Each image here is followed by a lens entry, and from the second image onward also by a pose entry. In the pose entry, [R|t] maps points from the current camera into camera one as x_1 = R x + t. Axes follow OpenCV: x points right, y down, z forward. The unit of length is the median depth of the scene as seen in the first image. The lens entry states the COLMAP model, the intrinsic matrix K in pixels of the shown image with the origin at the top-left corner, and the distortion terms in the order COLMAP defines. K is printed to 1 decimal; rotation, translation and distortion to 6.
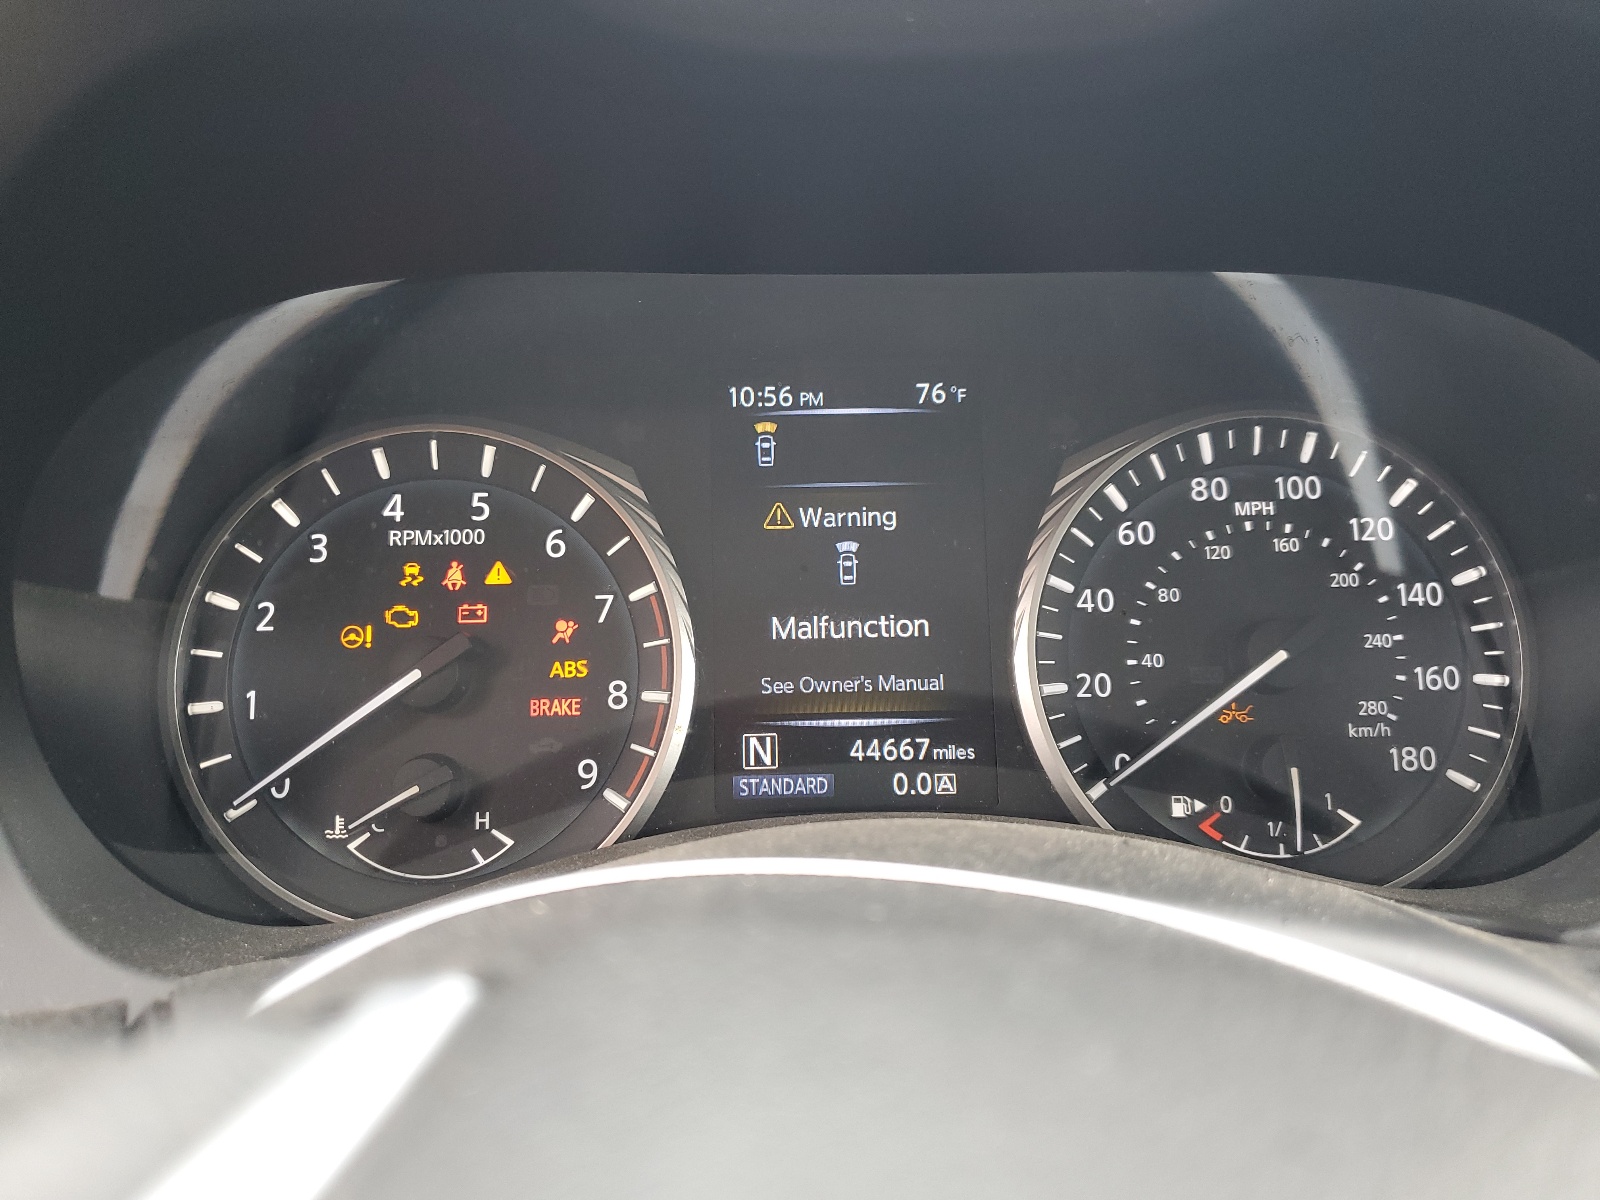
lens RADIAL K [[1215.3, 0, 798.5], [0, 1215.3, 599.8], [0, 0, 1]] dist [-0.006290, -0.000264]
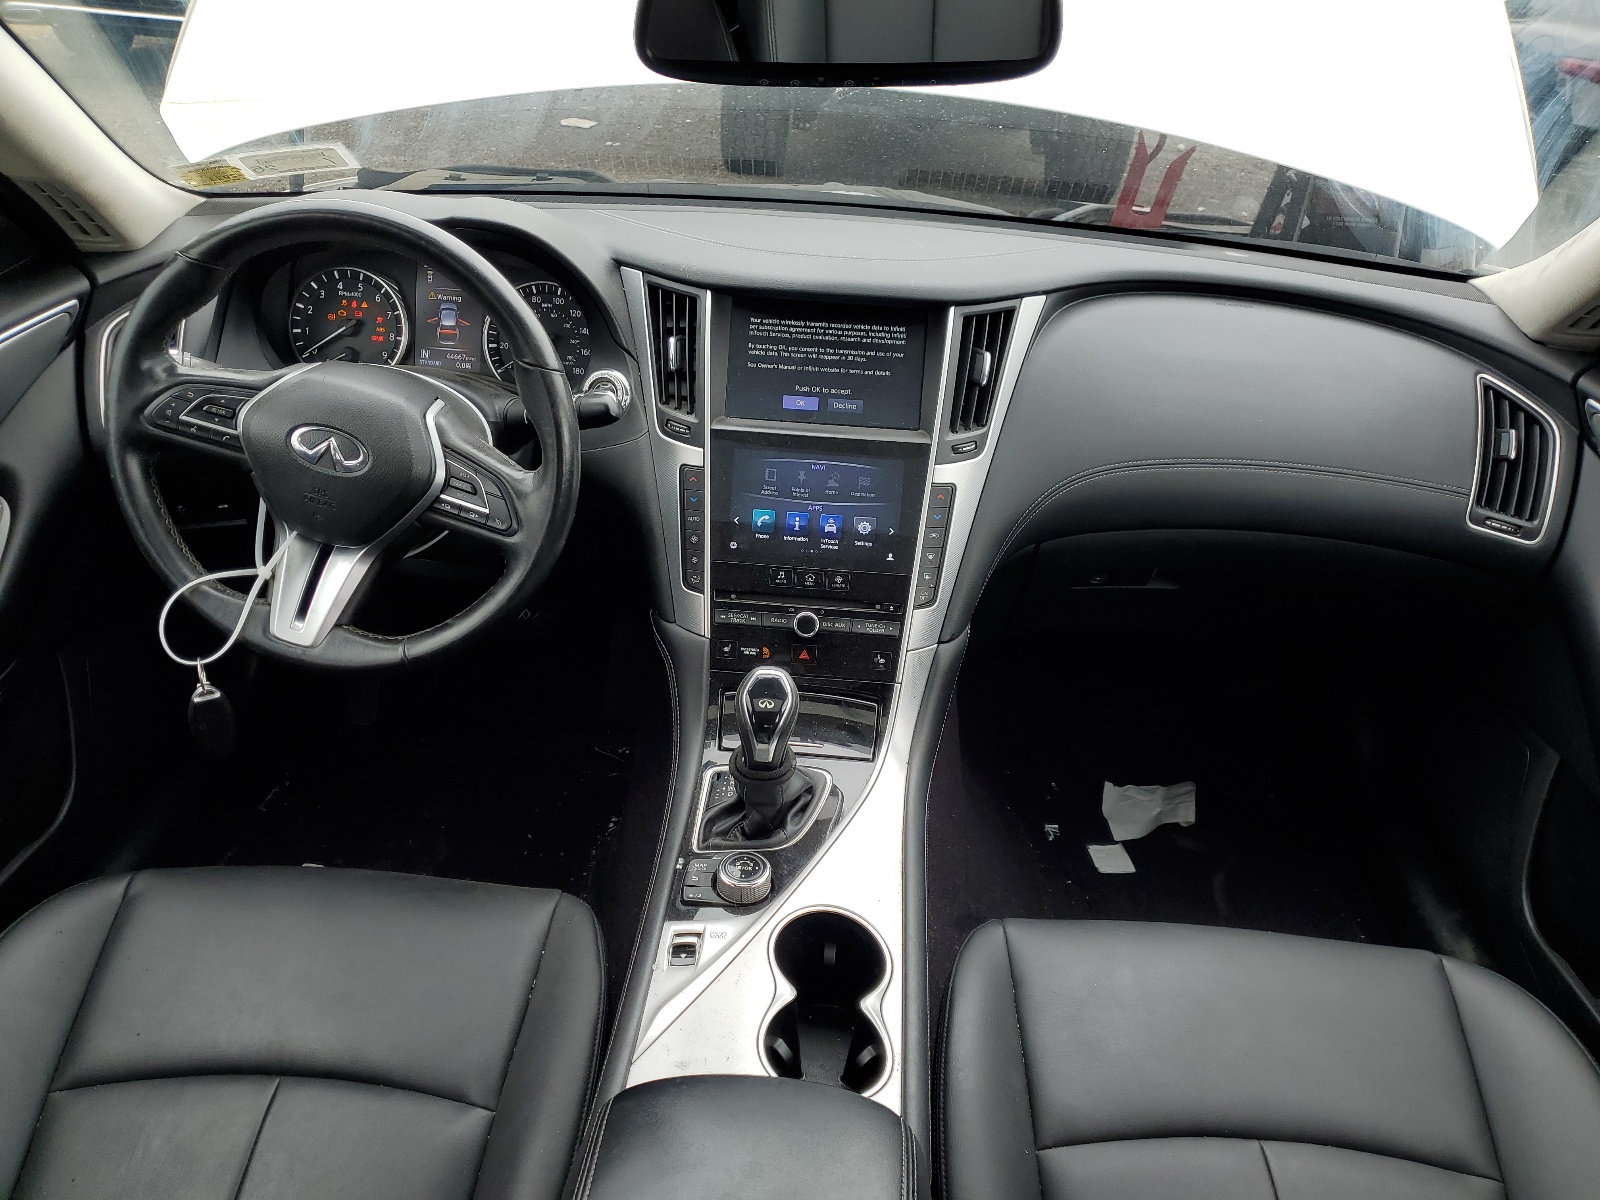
lens RADIAL K [[1215.3, 0, 801.4], [0, 1215.3, 599.5], [0, 0, 1]] dist [-0.006290, -0.000264]
pose [[0.992779, 0.109946, -0.047984, 1.550453], [-0.091695, 0.953411, 0.287403, -0.390907], [0.077347, -0.280927, 0.956607, -3.147329]]
